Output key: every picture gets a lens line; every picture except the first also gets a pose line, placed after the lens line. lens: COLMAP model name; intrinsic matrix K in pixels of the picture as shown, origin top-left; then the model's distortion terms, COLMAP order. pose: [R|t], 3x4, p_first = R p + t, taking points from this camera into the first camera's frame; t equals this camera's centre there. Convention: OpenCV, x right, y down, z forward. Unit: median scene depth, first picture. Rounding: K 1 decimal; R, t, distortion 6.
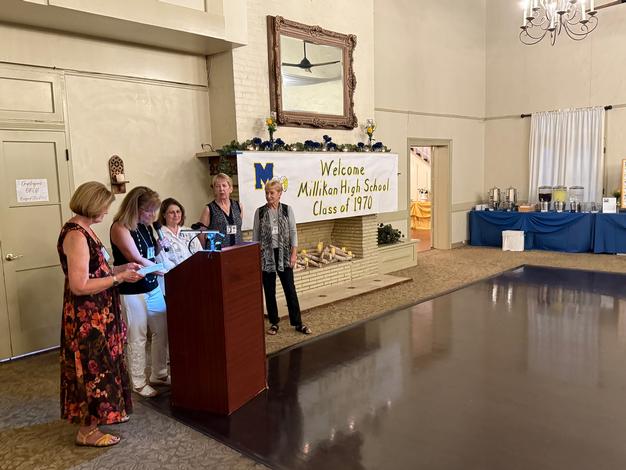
lens RADIAL K [[539.8, 0, 312.5], [0, 539.8, 240.7], [0, 0, 1]] dist [-0.010426, -0.018435]
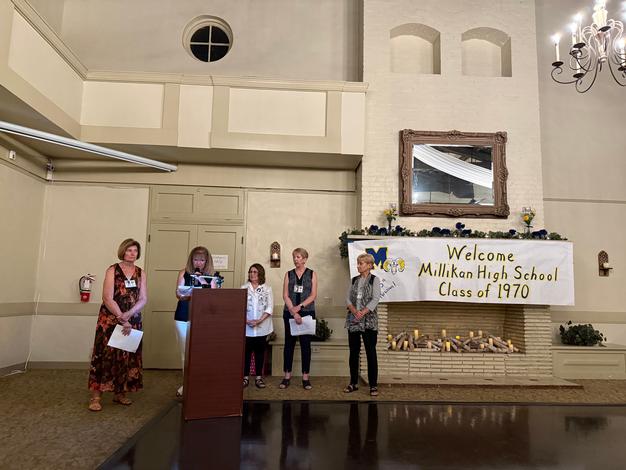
lens RADIAL K [[432.1, 0, 314.5], [0, 432.1, 229.7], [0, 0, 1]] dist [0.050754, -0.004308]
pose [[0.710069, -0.068460, -0.700796, 0.421038], [-0.128015, 0.966124, -0.224088, 0.047667], [0.692397, 0.248831, 0.677251, 0.216850]]
